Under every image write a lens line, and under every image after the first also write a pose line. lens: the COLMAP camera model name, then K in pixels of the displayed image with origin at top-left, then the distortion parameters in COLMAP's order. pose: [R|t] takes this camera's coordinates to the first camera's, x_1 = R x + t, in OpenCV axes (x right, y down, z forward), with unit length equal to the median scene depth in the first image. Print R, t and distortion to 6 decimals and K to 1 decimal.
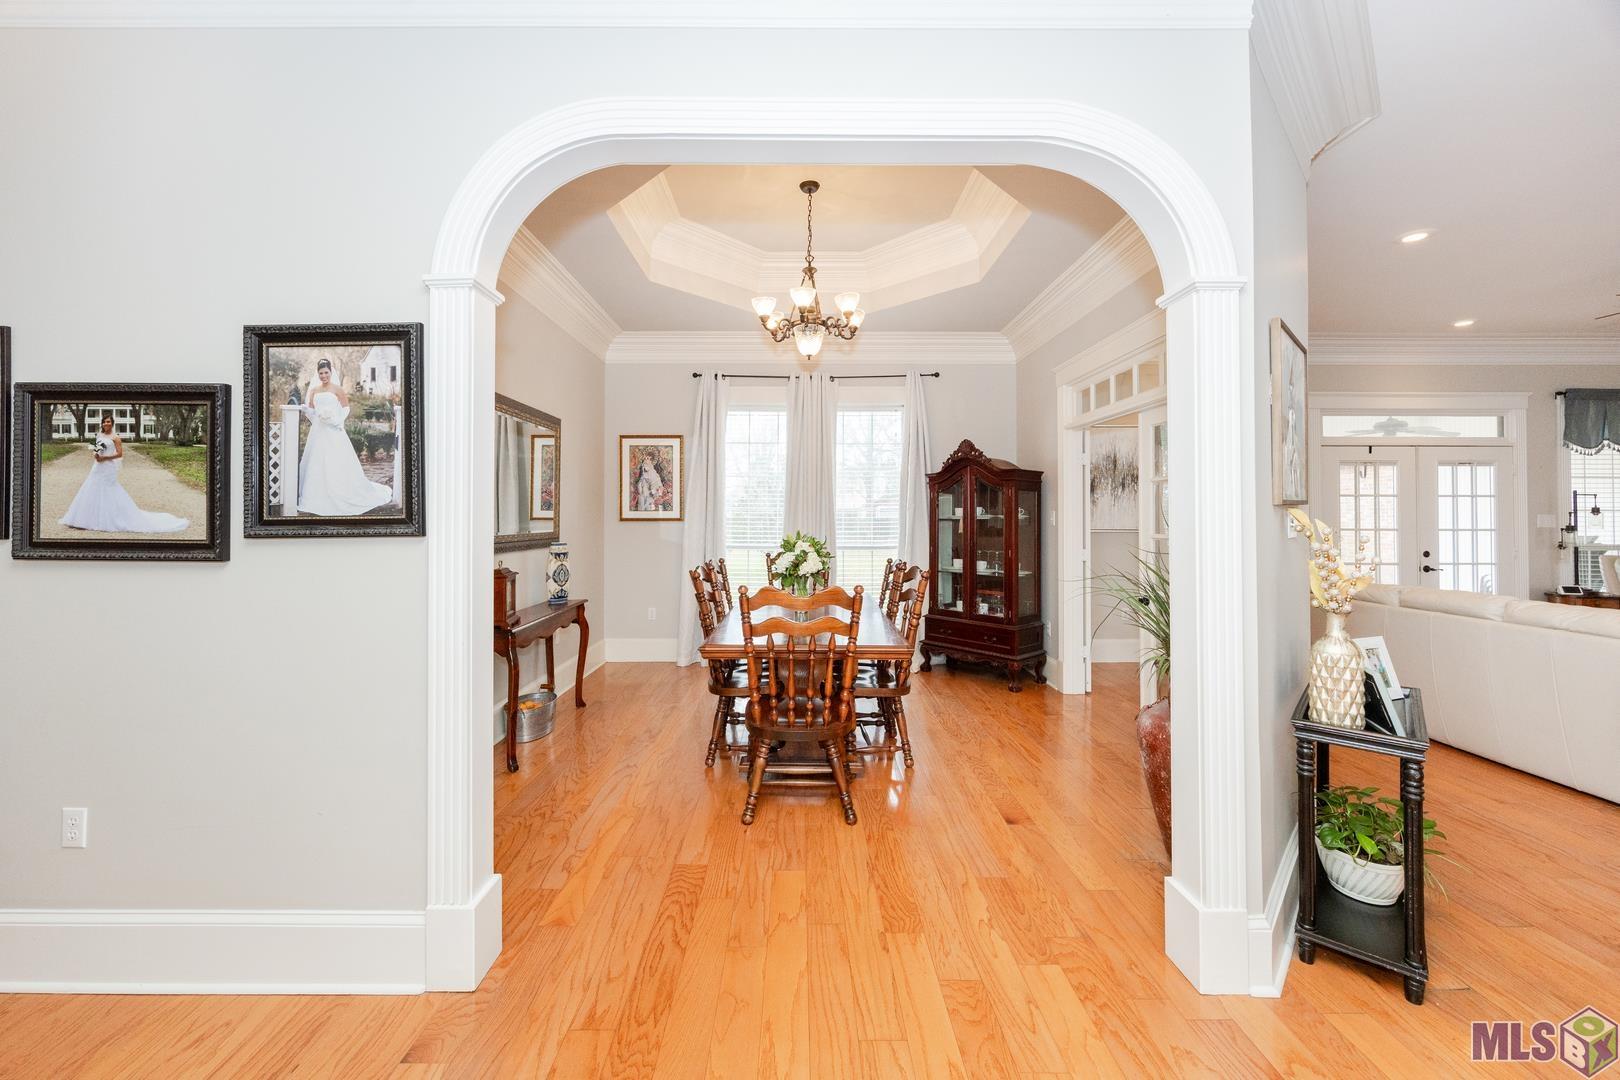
lens RADIAL K [[628.9, 0, 810.0], [0, 628.9, 540.0], [0, 0, 1]] dist [-0.000598, -0.000093]
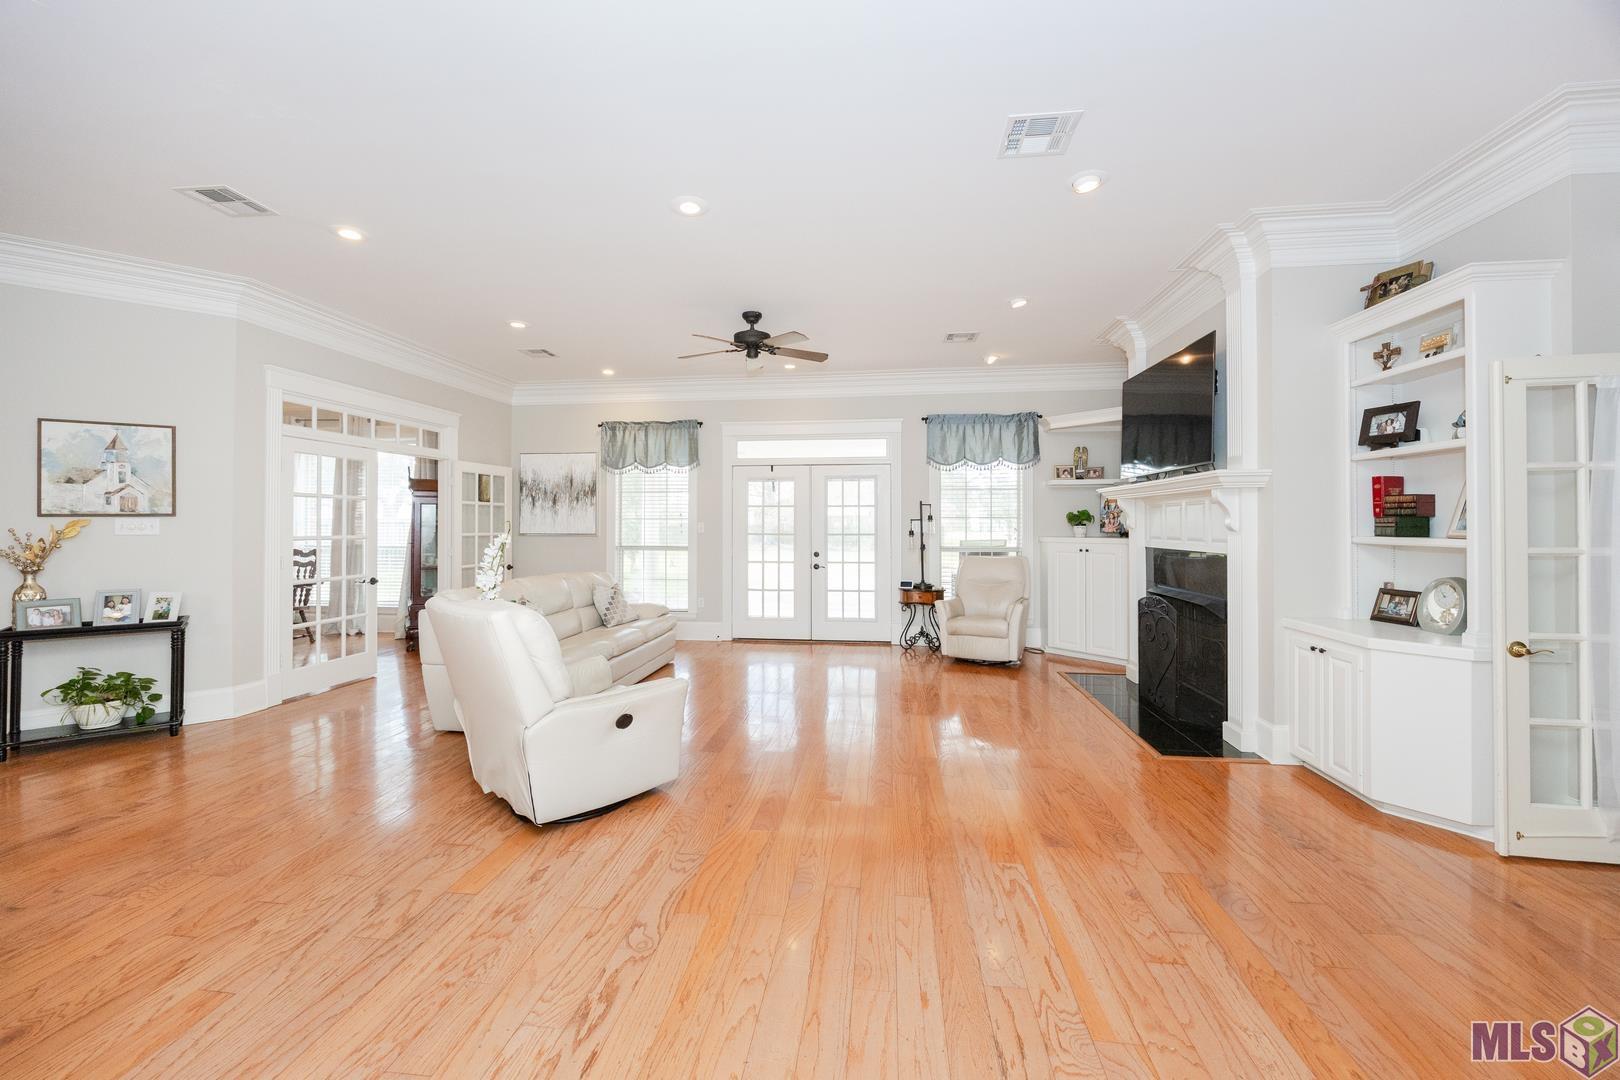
lens RADIAL K [[628.9, 0, 810.0], [0, 628.9, 540.0], [0, 0, 1]] dist [-0.000598, -0.000093]
pose [[0.990968, 0.001449, -0.134092, 1.395266], [-0.002535, 0.999965, -0.007933, 0.005627], [0.134076, 0.008201, 0.990937, -0.242174]]
